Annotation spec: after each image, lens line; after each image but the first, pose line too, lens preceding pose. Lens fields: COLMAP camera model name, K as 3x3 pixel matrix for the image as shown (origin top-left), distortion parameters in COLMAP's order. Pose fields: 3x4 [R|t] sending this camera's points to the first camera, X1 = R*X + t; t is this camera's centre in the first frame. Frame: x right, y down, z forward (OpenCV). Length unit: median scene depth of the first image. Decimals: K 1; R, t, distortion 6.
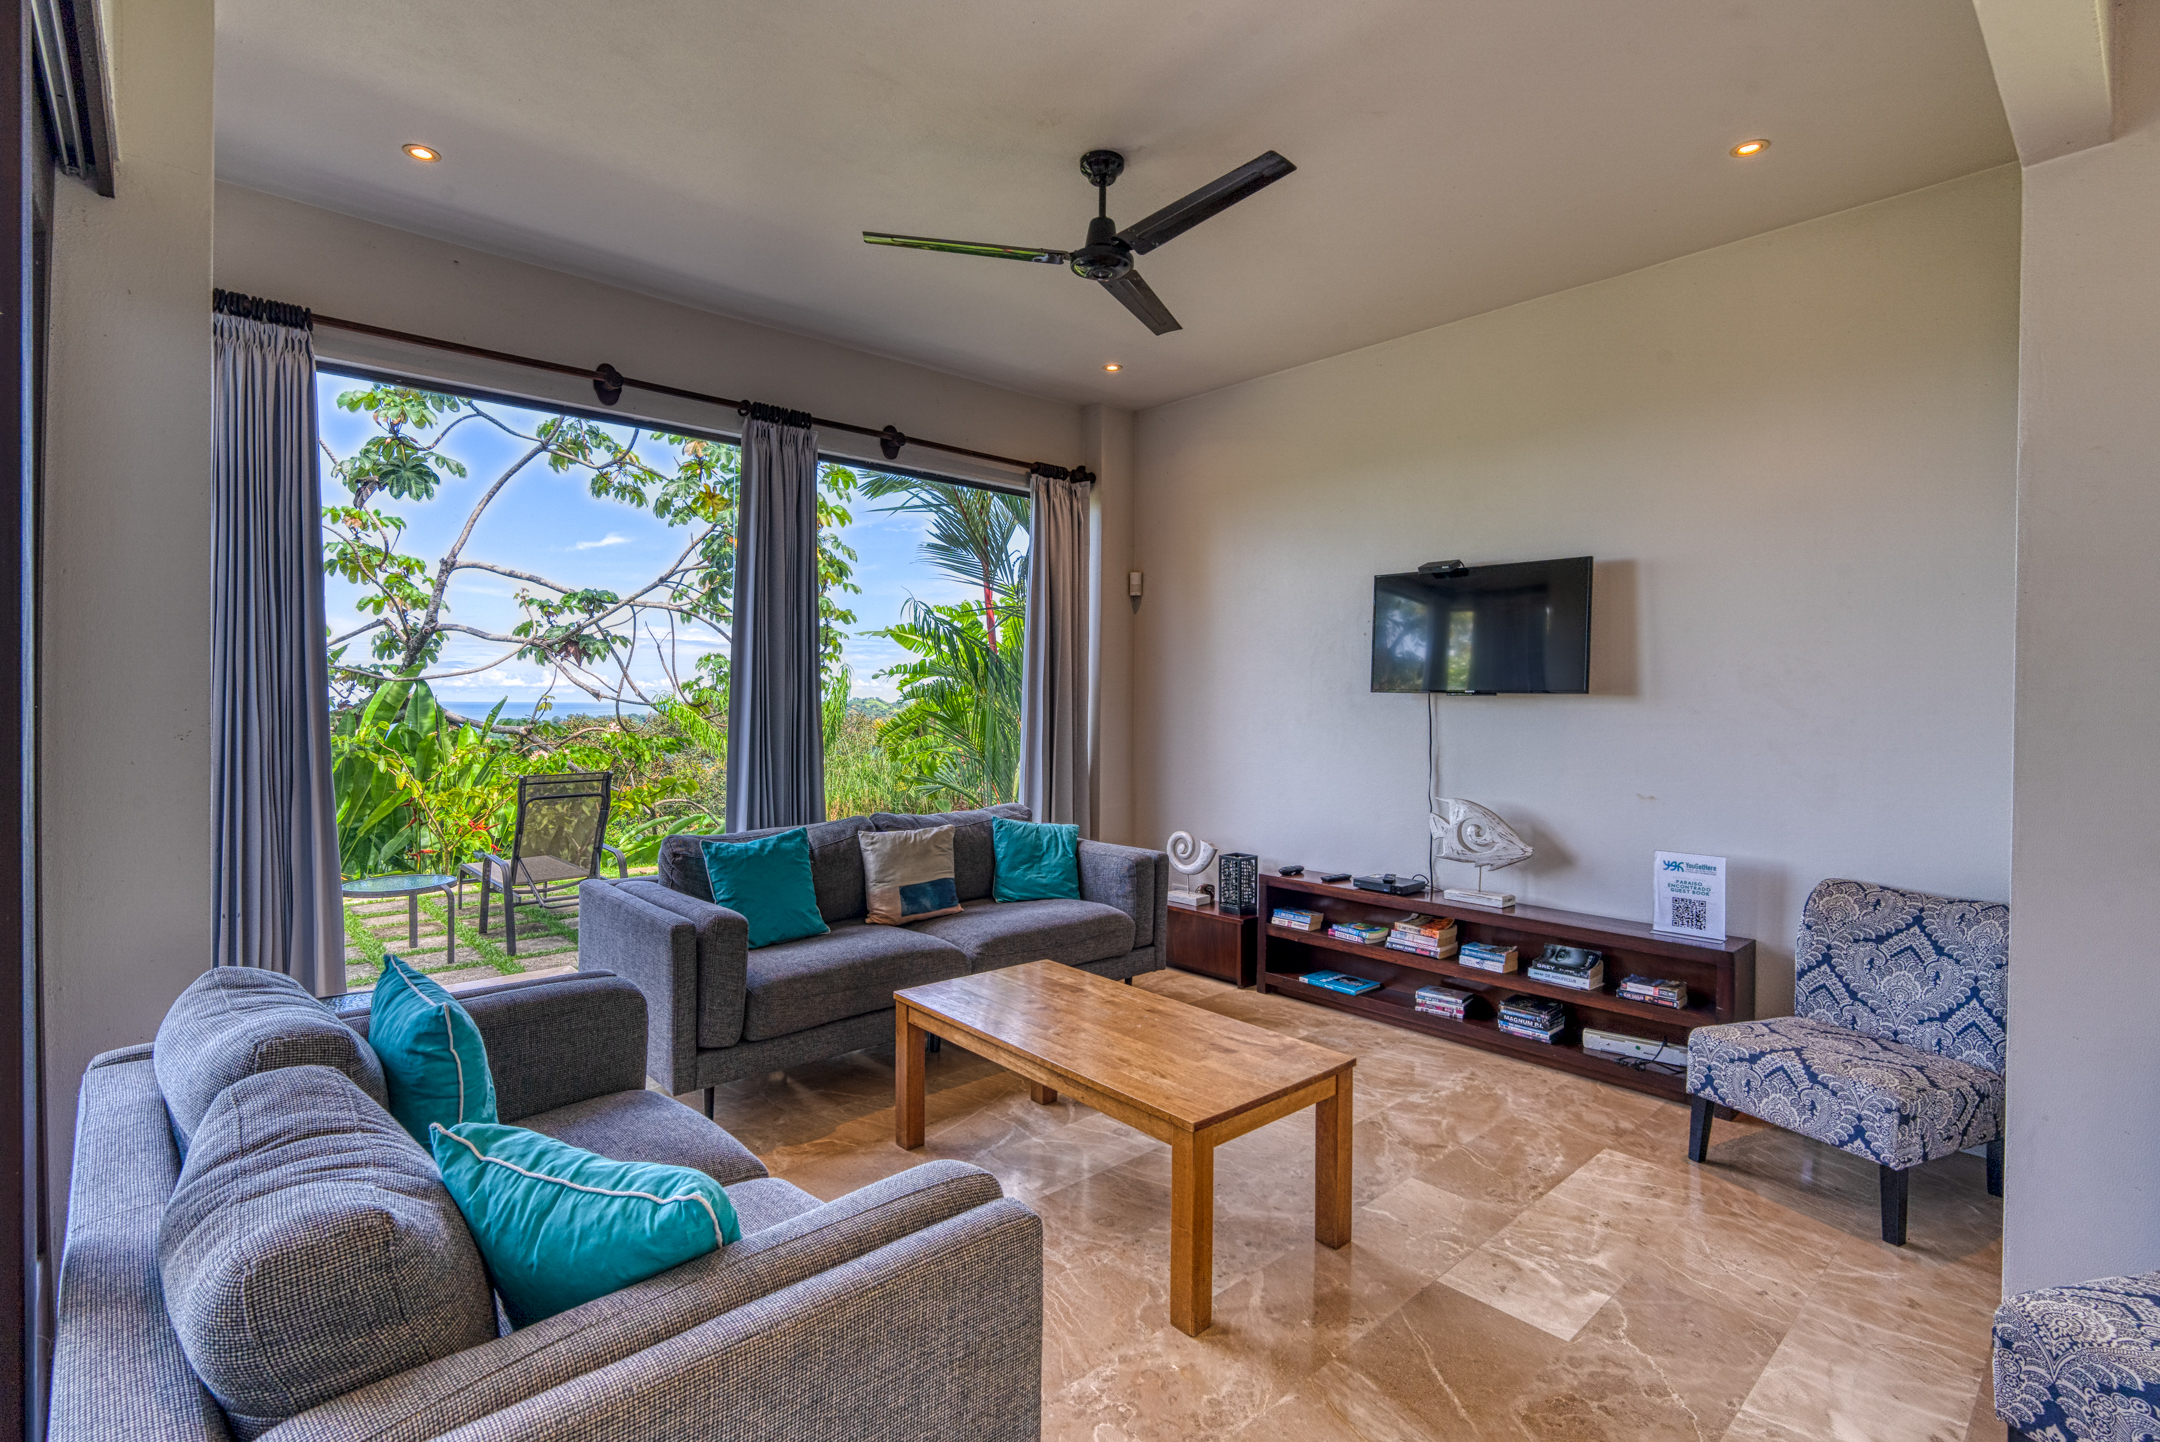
lens RADIAL K [[1016.6, 0, 1087.6], [0, 1016.6, 715.2], [0, 0, 1]] dist [-0.015842, 0.004332]
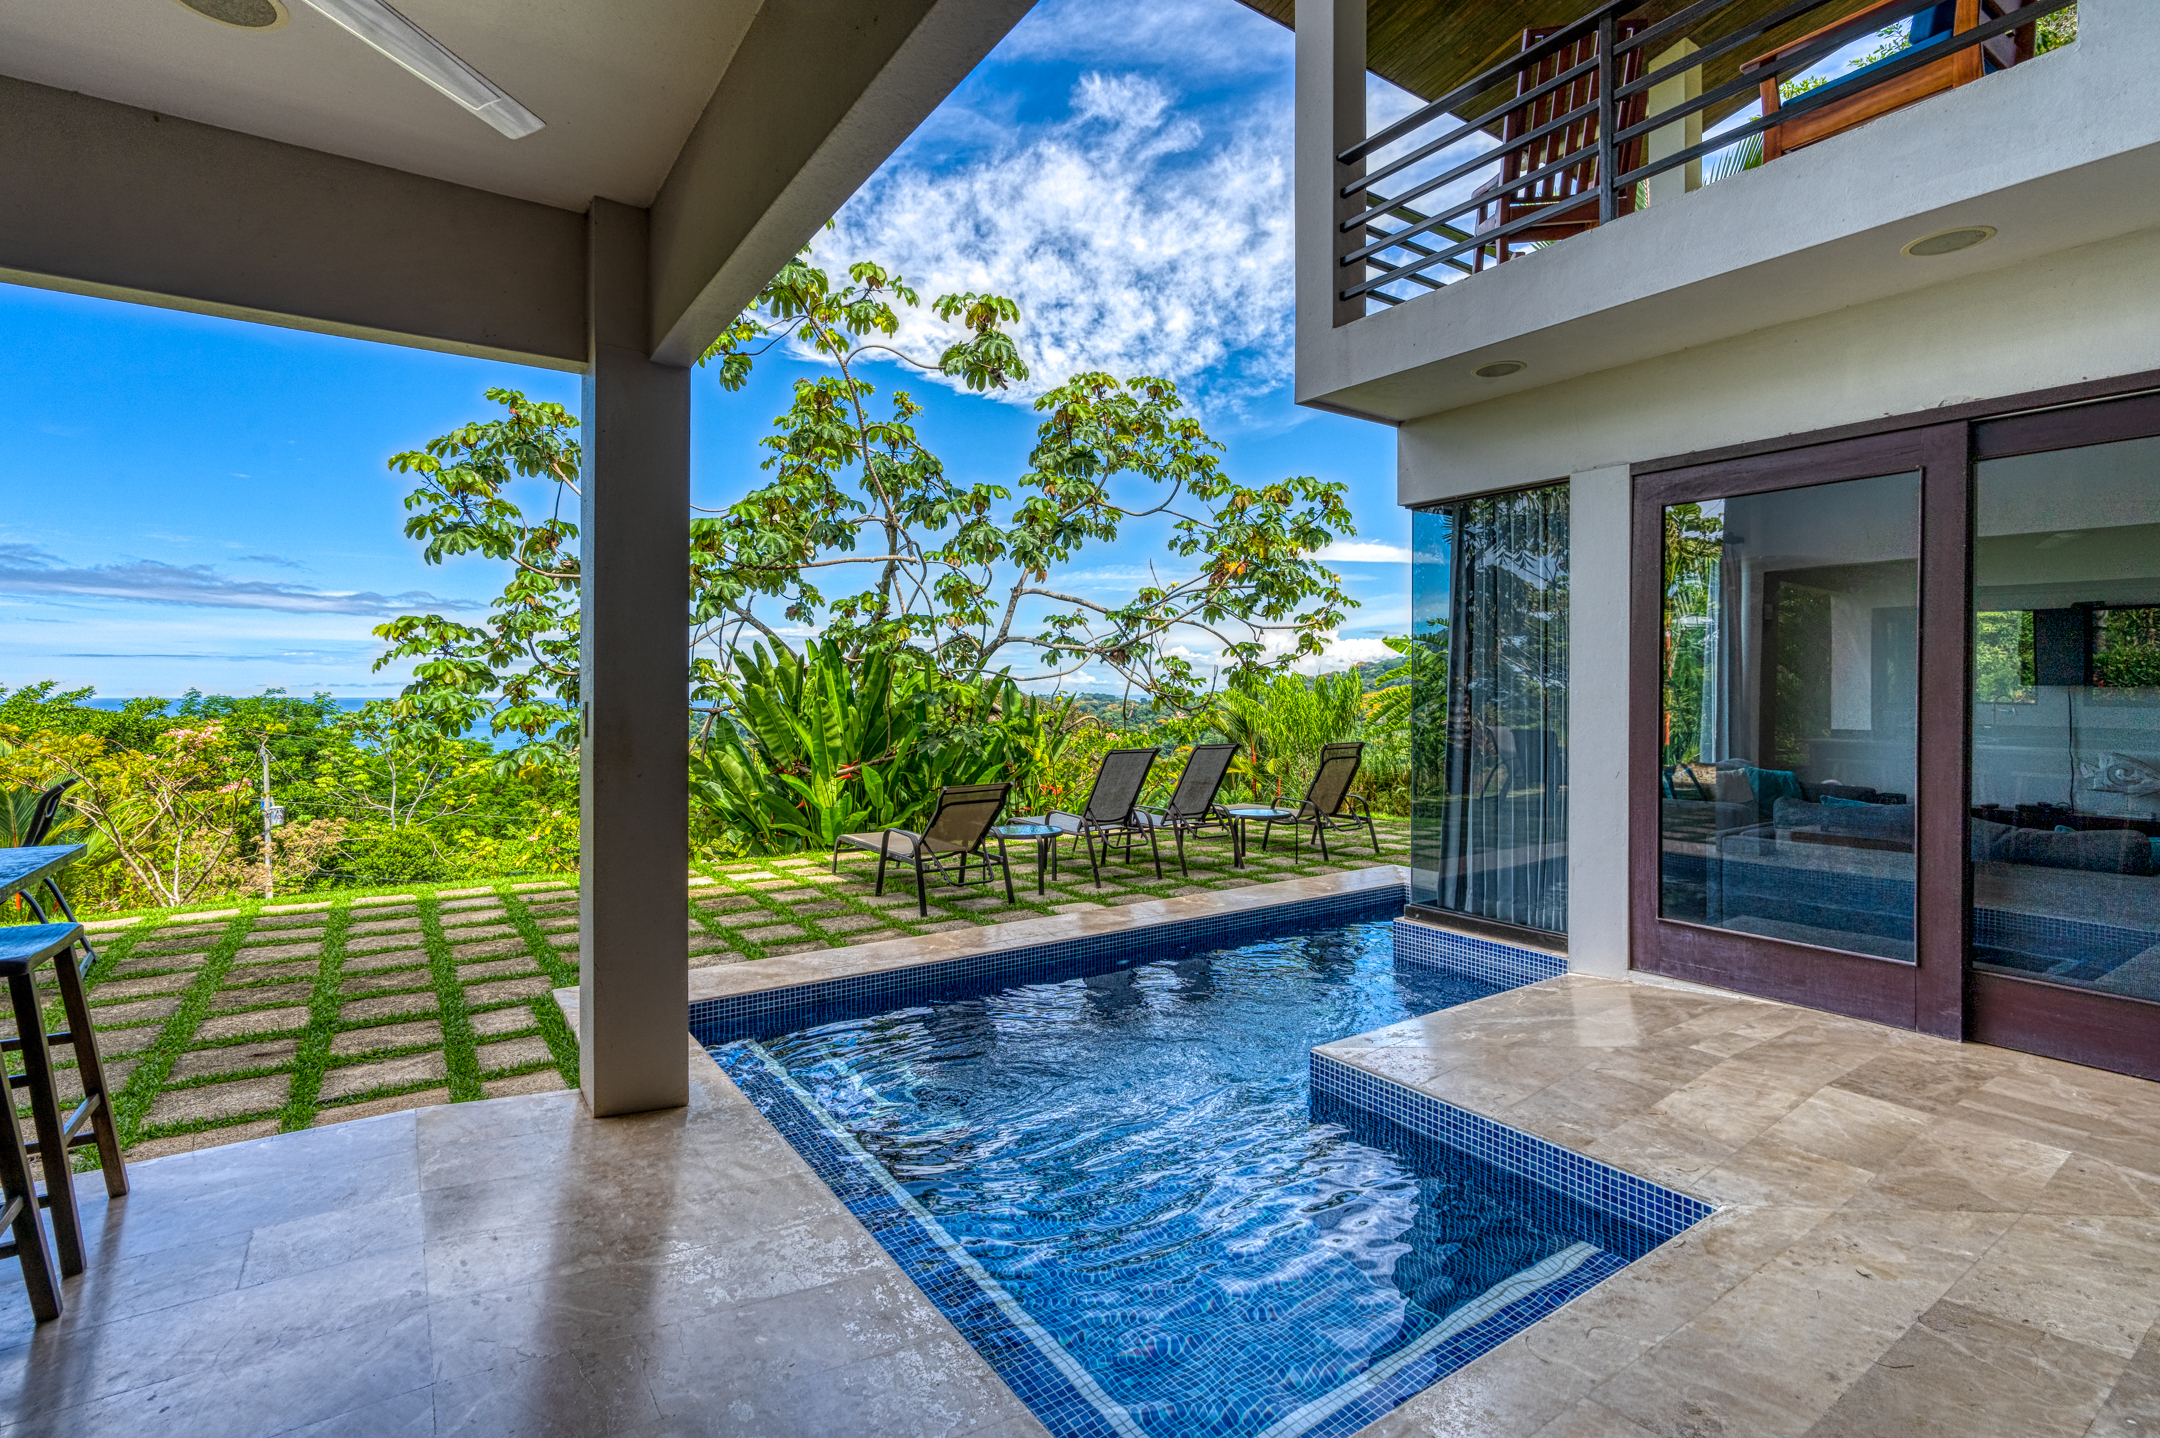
lens RADIAL K [[1016.6, 0, 1059.4], [0, 1016.6, 708.6], [0, 0, 1]] dist [-0.015842, 0.004332]
pose [[0.988304, -0.005507, -0.152398, -0.974259], [0.006280, 0.999970, 0.004586, -0.004824], [0.152368, -0.005489, 0.988309, -0.773869]]
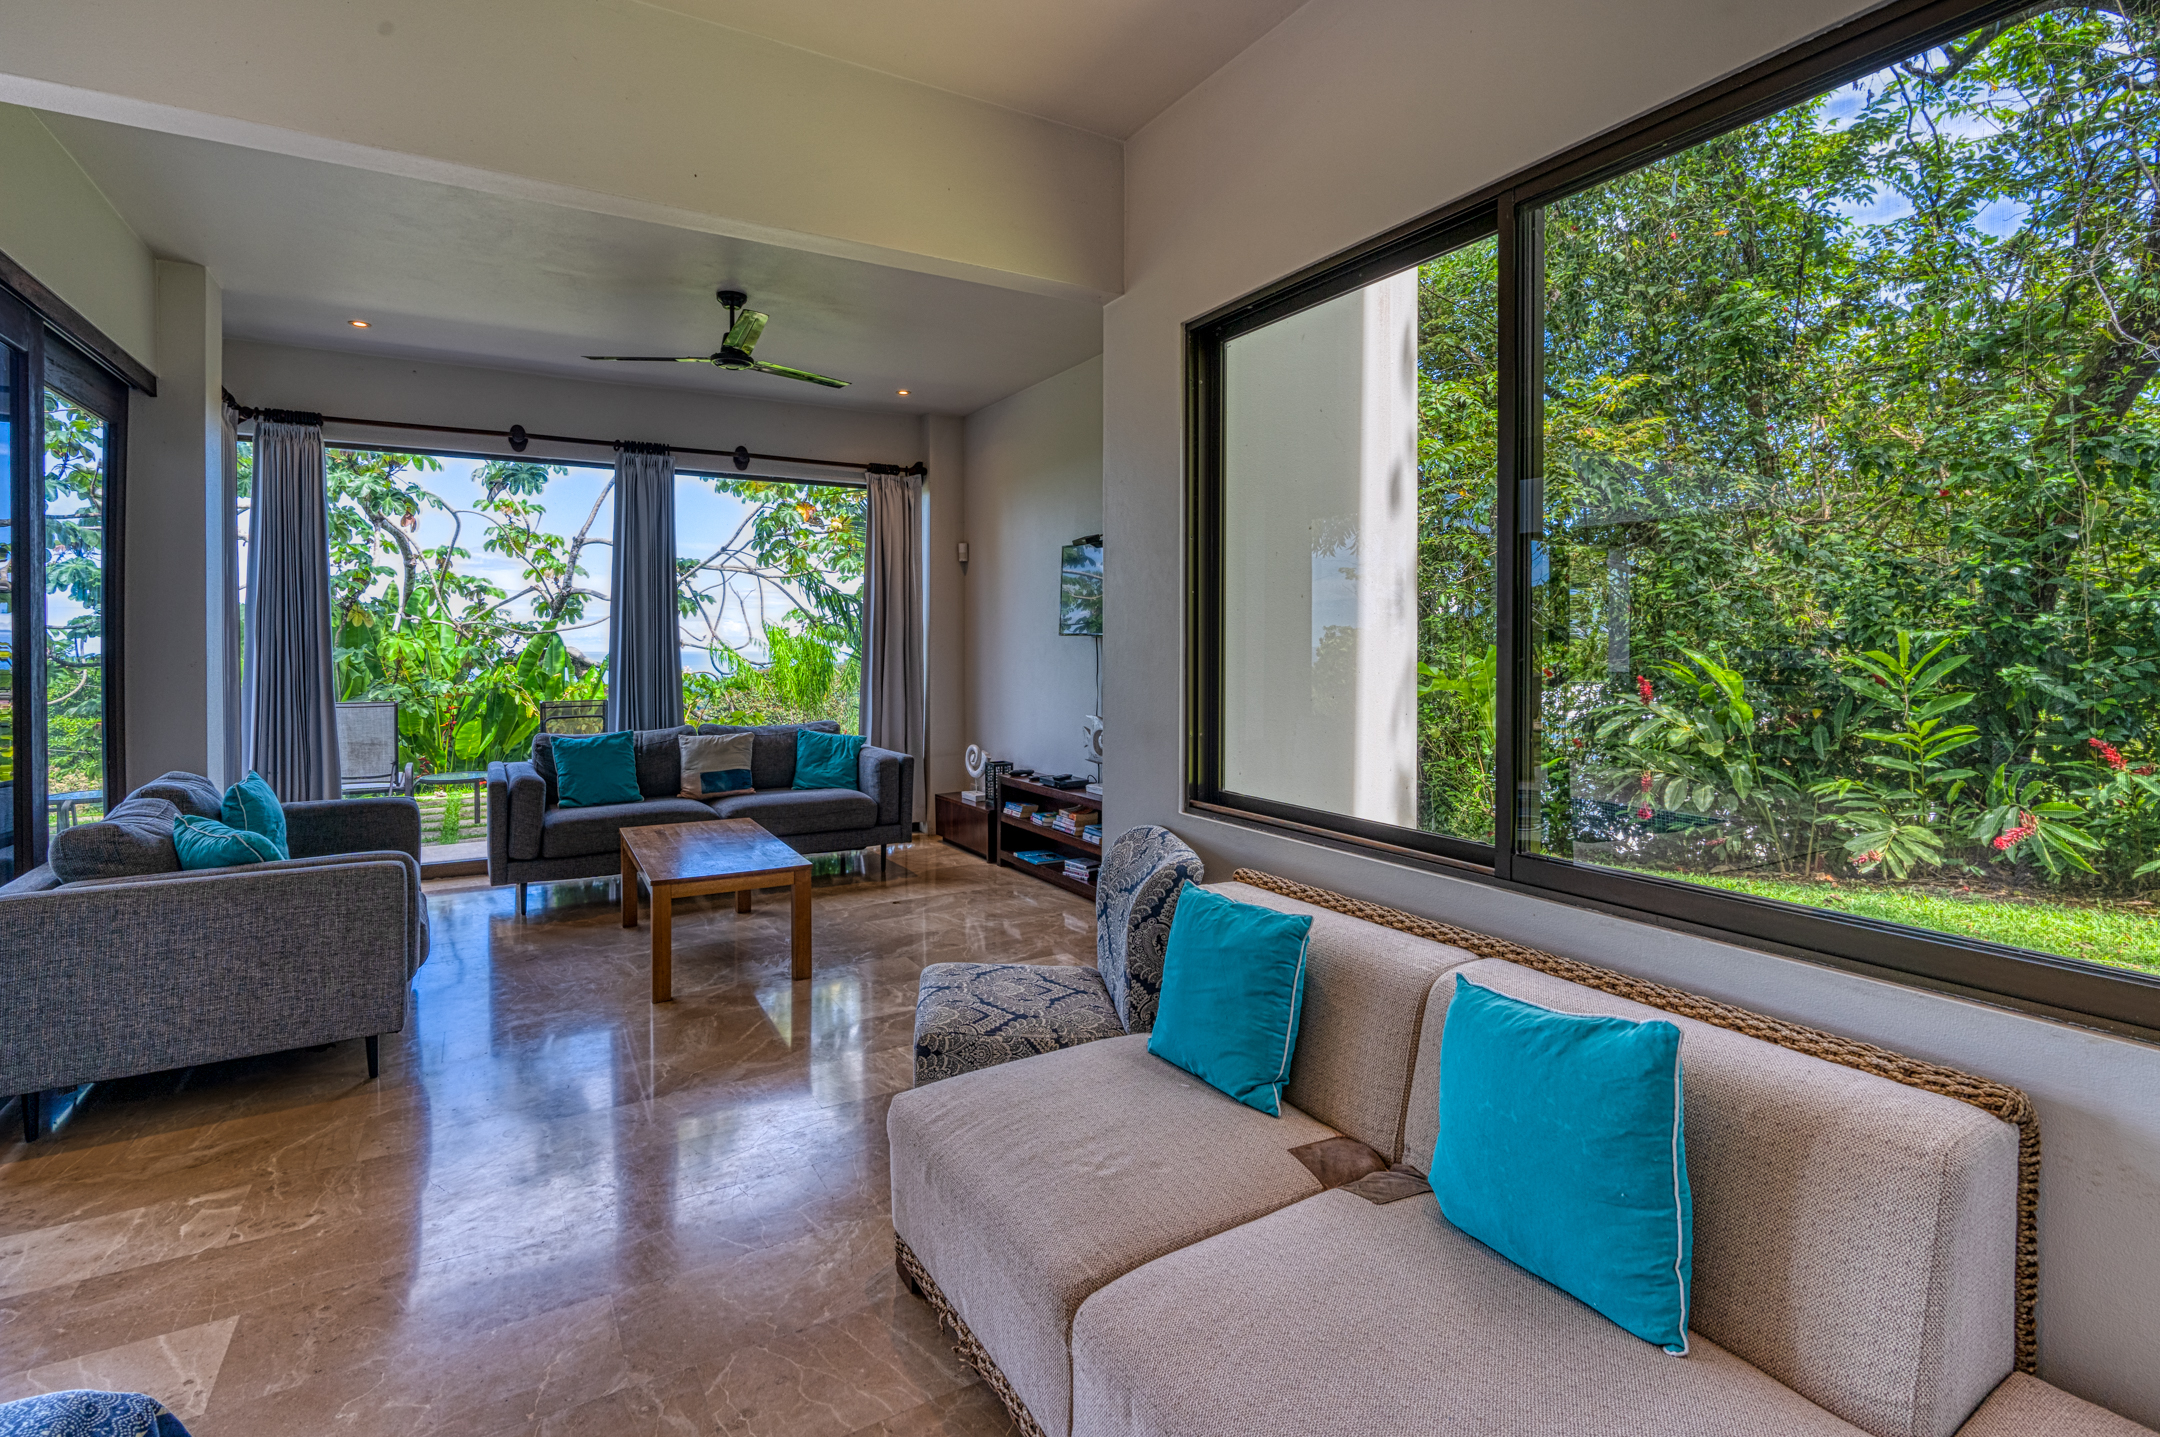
lens RADIAL K [[1016.6, 0, 1084.1], [0, 1016.6, 650.3], [0, 0, 1]] dist [-0.015842, 0.004332]
pose [[0.980787, -0.006240, -0.194980, 0.567122], [0.004104, 0.999927, -0.011357, 0.011490], [0.195037, 0.010339, 0.980741, -0.279437]]
